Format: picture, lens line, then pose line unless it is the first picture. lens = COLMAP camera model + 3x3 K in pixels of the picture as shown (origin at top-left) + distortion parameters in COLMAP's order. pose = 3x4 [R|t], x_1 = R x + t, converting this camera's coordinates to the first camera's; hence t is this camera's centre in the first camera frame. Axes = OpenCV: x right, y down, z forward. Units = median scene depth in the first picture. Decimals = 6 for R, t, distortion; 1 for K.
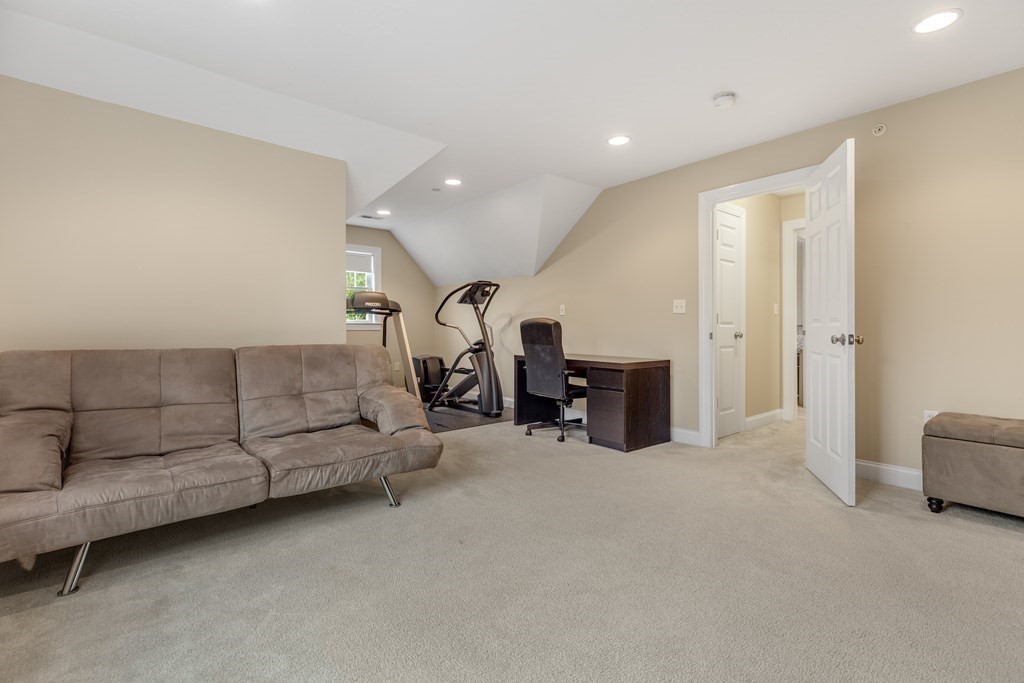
lens RADIAL K [[476.8, 0, 514.1], [0, 476.8, 337.7], [0, 0, 1]] dist [0.009155, -0.001104]
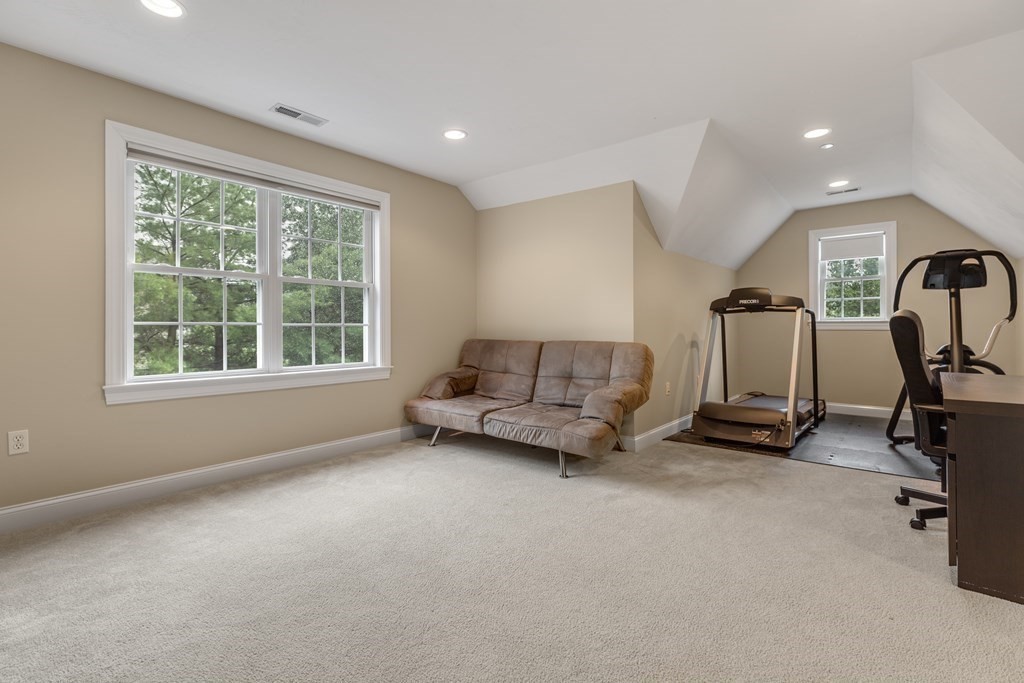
lens RADIAL K [[476.8, 0, 503.7], [0, 476.8, 335.7], [0, 0, 1]] dist [0.009155, -0.001104]
pose [[0.161115, 0.010330, -0.986882, 0.791489], [-0.017354, 0.999820, 0.007632, -0.005906], [0.986783, 0.015897, 0.161265, 0.580012]]
